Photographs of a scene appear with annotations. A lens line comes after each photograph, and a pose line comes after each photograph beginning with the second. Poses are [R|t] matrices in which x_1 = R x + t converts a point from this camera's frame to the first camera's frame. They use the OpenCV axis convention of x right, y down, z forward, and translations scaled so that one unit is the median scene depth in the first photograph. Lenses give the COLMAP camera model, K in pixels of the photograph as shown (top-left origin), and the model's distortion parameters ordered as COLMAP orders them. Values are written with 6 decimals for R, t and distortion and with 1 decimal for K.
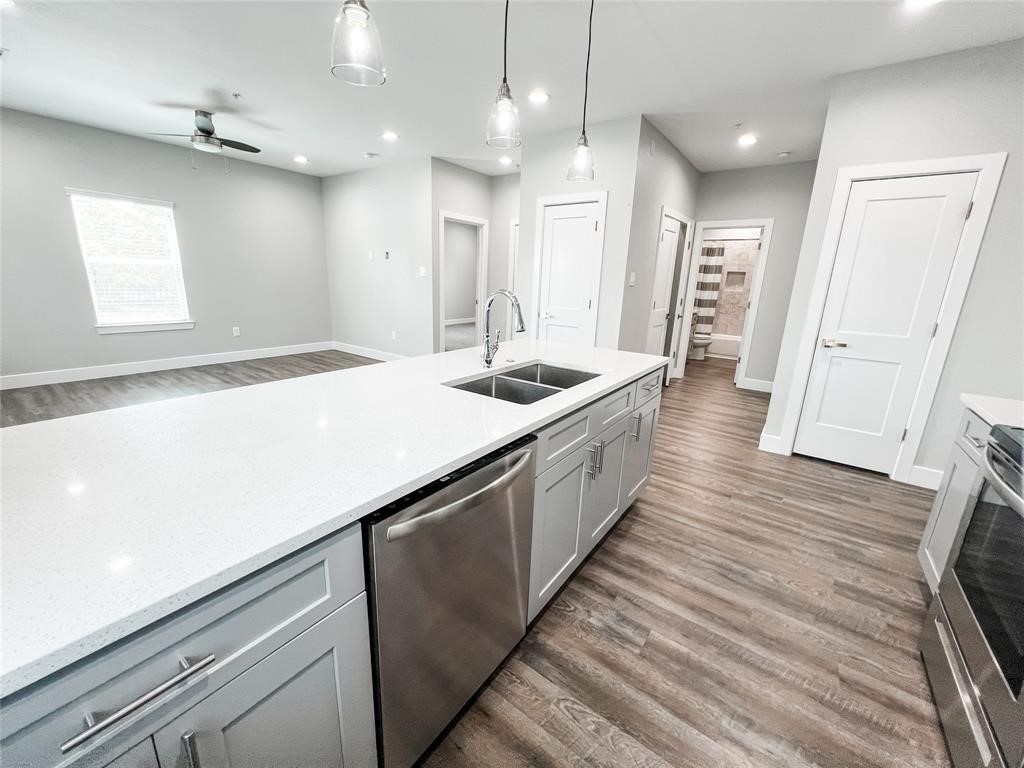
lens RADIAL K [[409.3, 0, 508.8], [0, 409.3, 381.9], [0, 0, 1]] dist [-0.001690, 0.000506]
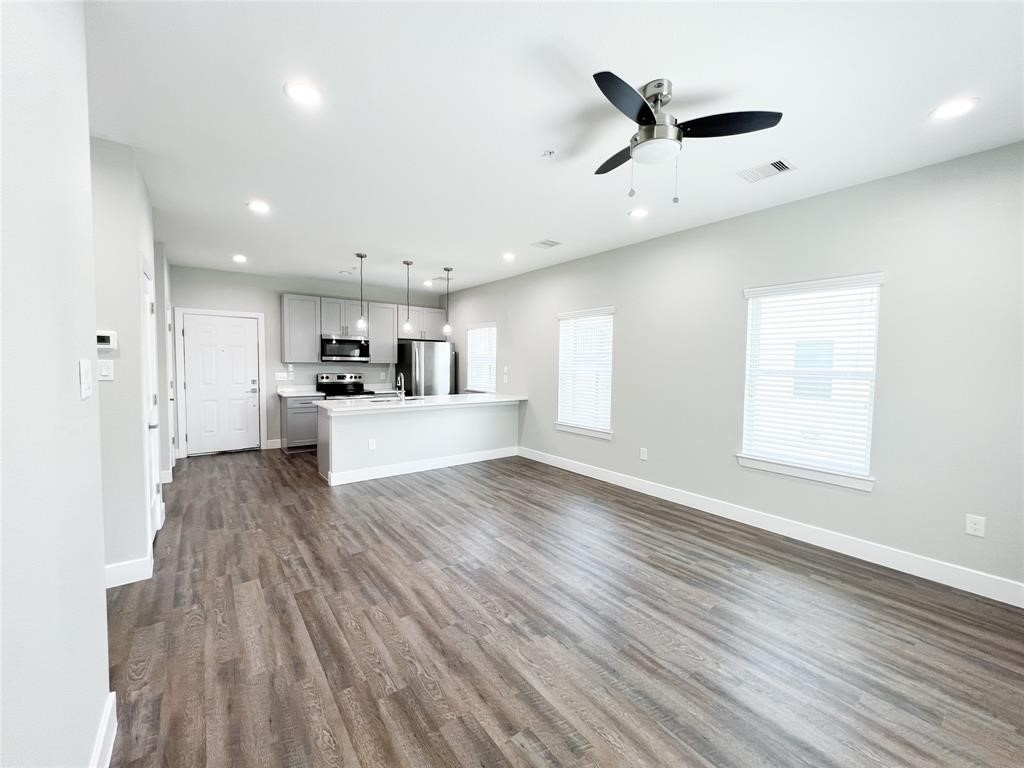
lens RADIAL K [[409.3, 0, 508.8], [0, 409.3, 381.9], [0, 0, 1]] dist [-0.001690, 0.000506]
pose [[-0.958726, -0.059919, 0.277946, -1.218253], [0.025697, 0.955282, 0.294577, -0.774828], [-0.283168, 0.289561, -0.914314, 2.673214]]
